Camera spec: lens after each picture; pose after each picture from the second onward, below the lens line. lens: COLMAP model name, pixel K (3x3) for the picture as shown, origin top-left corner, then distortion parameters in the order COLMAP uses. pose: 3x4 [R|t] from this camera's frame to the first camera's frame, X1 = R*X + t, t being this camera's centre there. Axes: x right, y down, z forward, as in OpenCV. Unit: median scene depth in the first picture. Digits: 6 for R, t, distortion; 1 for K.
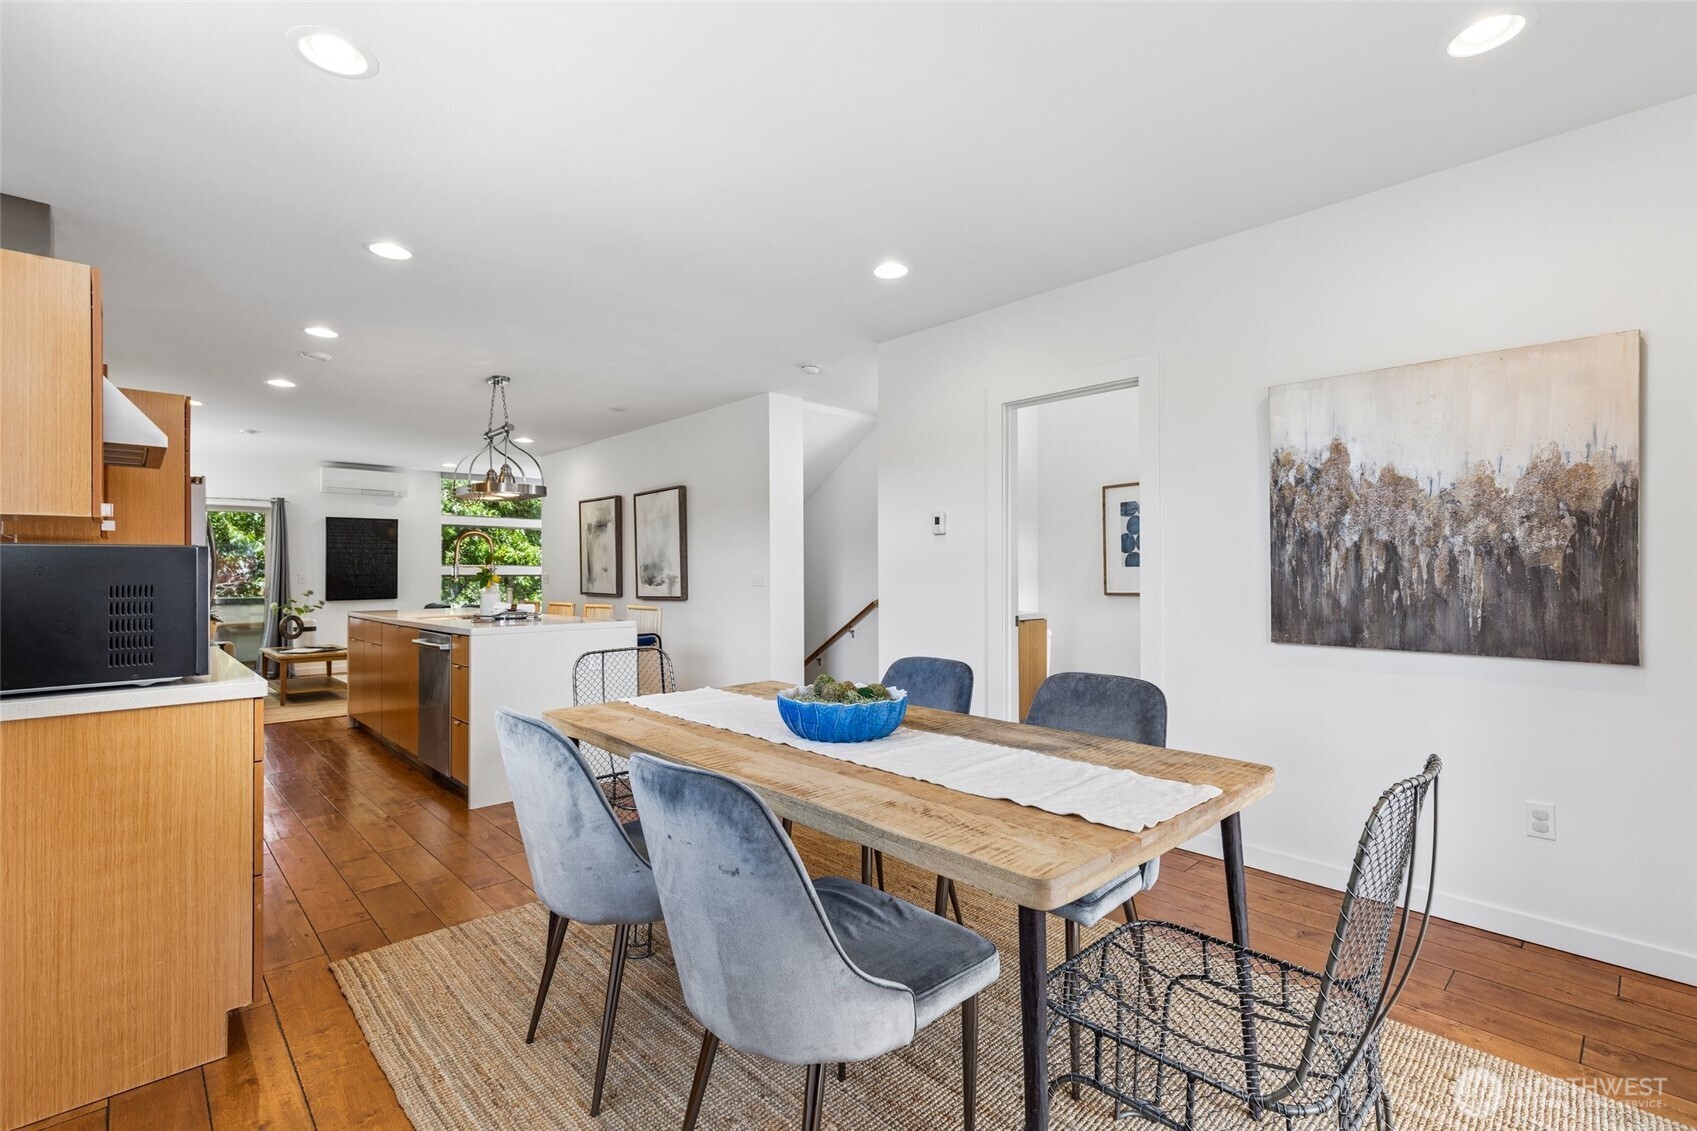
lens RADIAL K [[759.8, 0, 848.5], [0, 759.8, 565.5], [0, 0, 1]] dist [0.001614, 0.000173]
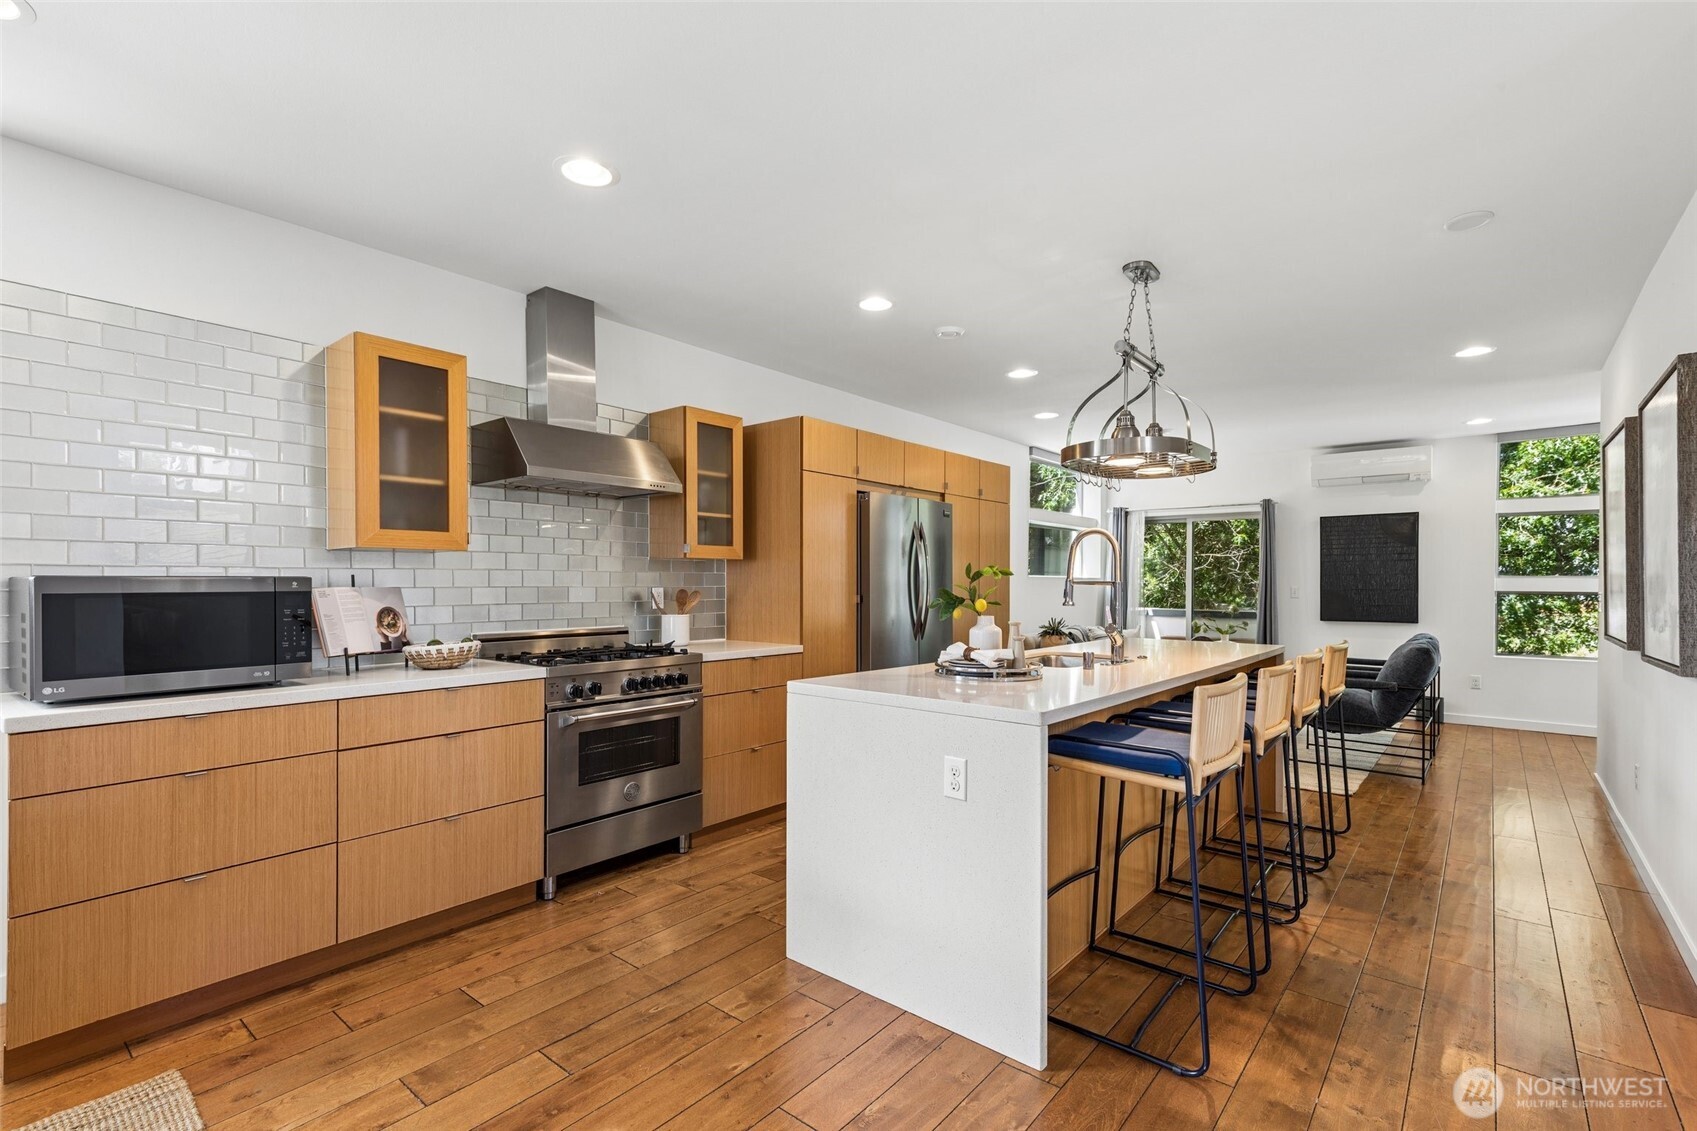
lens RADIAL K [[765.2, 0, 844.8], [0, 765.2, 580.9], [0, 0, 1]] dist [0.002733, 0.000617]
pose [[0.108570, 0.001724, -0.994087, 0.083112], [0.006448, 0.999976, 0.002438, -0.001895], [0.994068, -0.006675, 0.108557, 0.510851]]
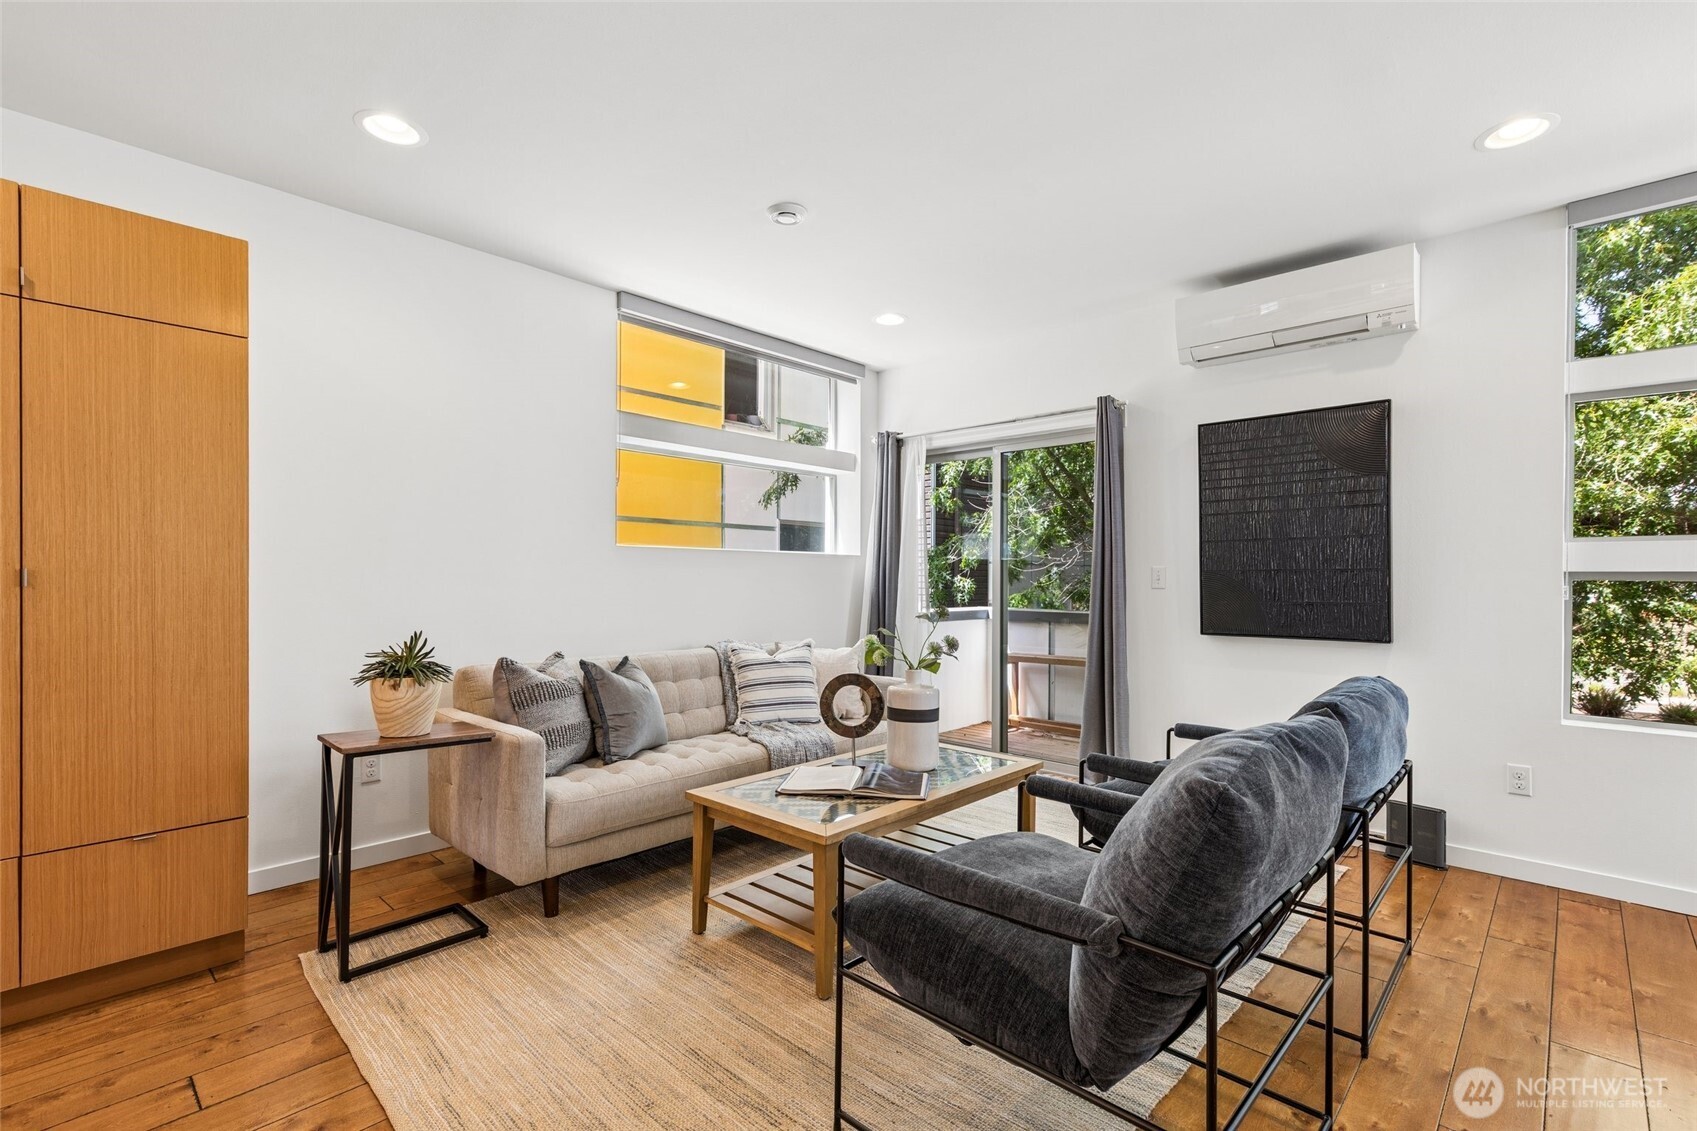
lens RADIAL K [[765.2, 0, 844.8], [0, 765.2, 580.9], [0, 0, 1]] dist [0.002733, 0.000617]
pose [[0.049810, 0.005569, -0.998743, -0.362879], [0.003149, 0.999979, 0.005733, 0.019359], [0.998754, -0.003430, 0.049791, 0.988265]]
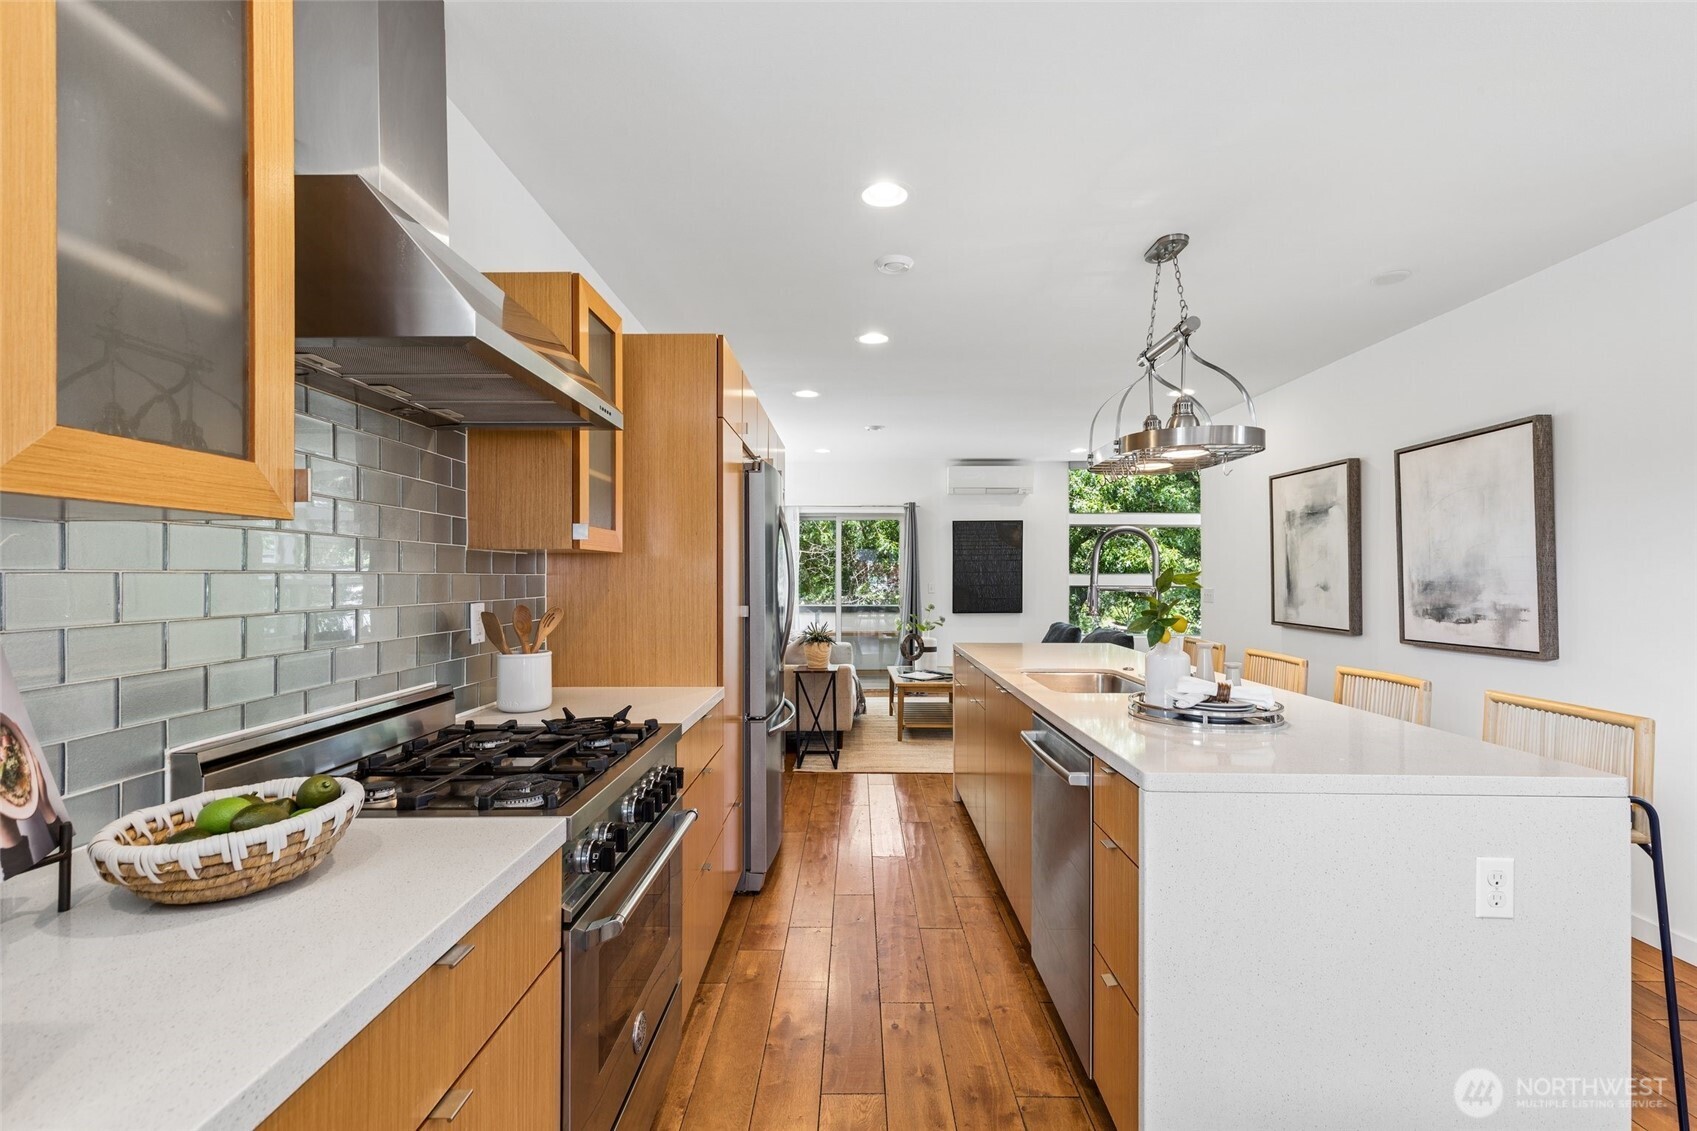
lens RADIAL K [[759.2, 0, 842.2], [0, 759.2, 569.6], [0, 0, 1]] dist [-0.000927, 0.000139]
pose [[0.710420, 0.001248, -0.703777, -0.176821], [0.000371, 0.999998, 0.002147, -0.009772], [0.703778, -0.001786, 0.710418, 0.326788]]
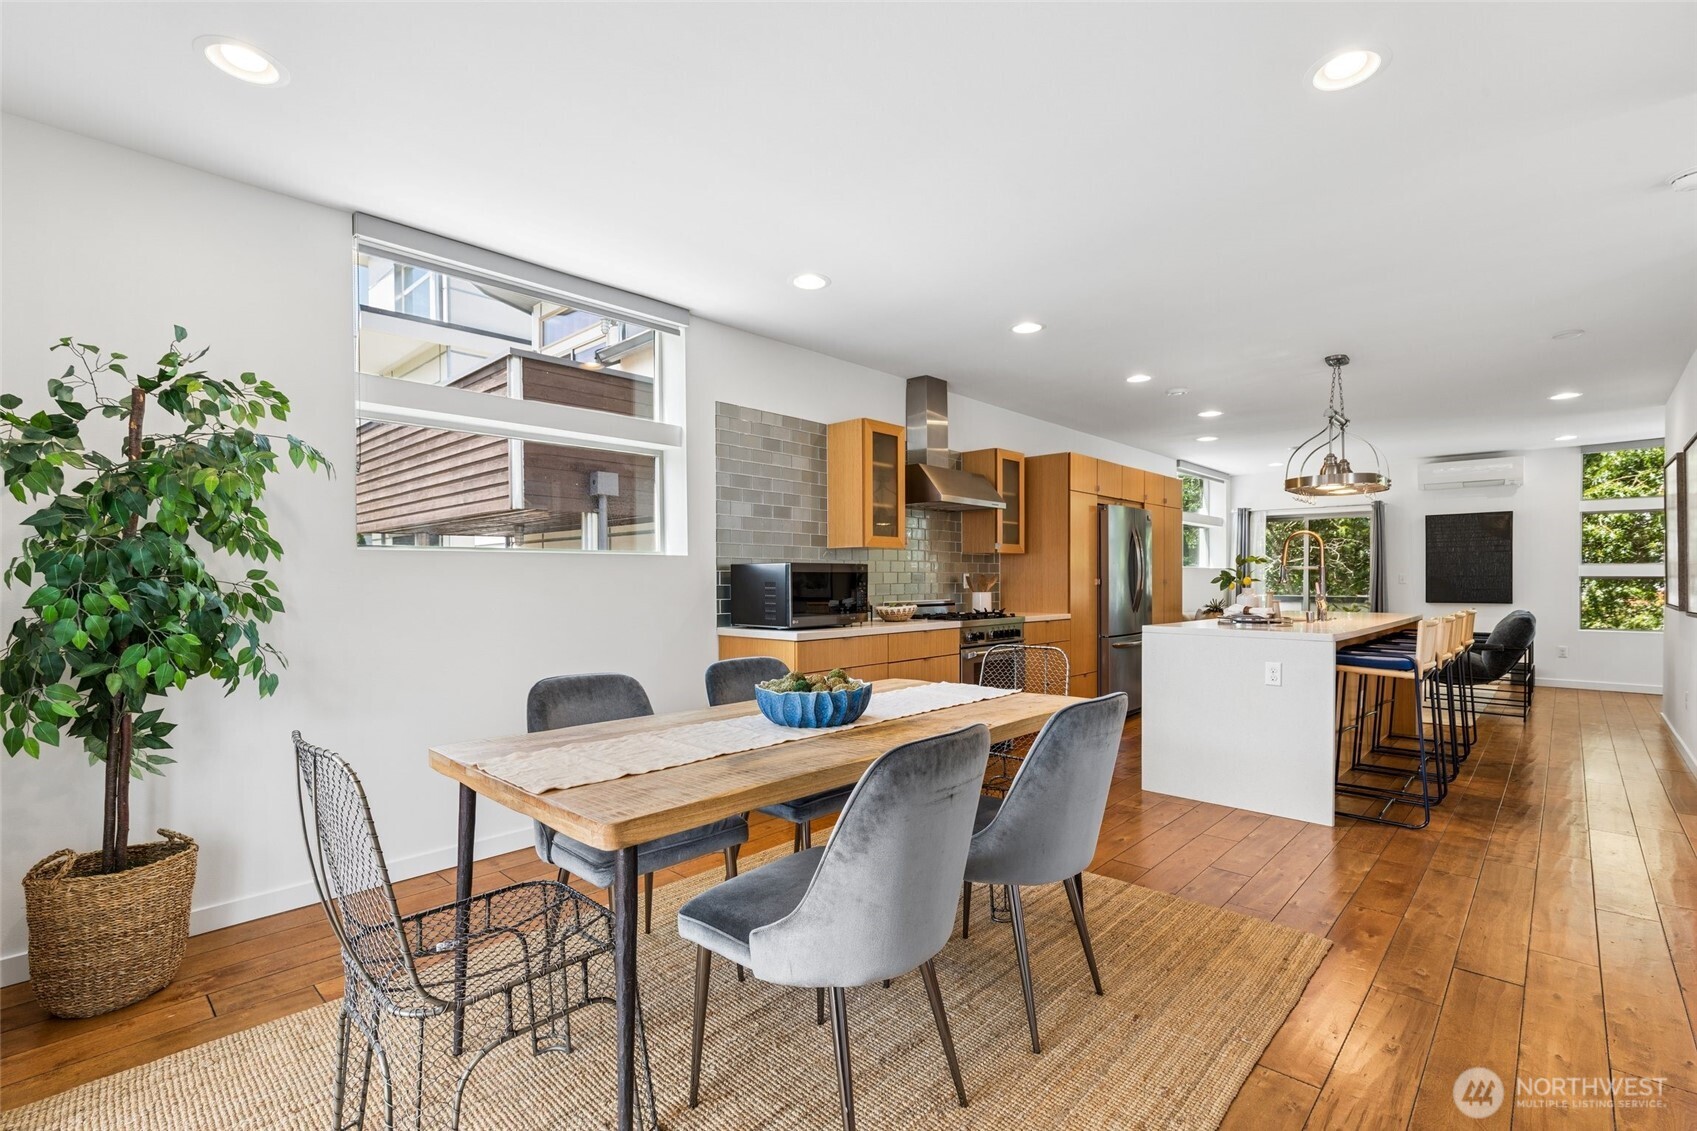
lens RADIAL K [[754.7, 0, 843.2], [0, 754.7, 576.0], [0, 0, 1]] dist [-0.003600, -0.001286]
pose [[0.042137, 0.003779, -0.999105, 0.296097], [0.009940, 0.999942, 0.004202, 0.001688], [0.999062, -0.010108, 0.042097, 0.274330]]
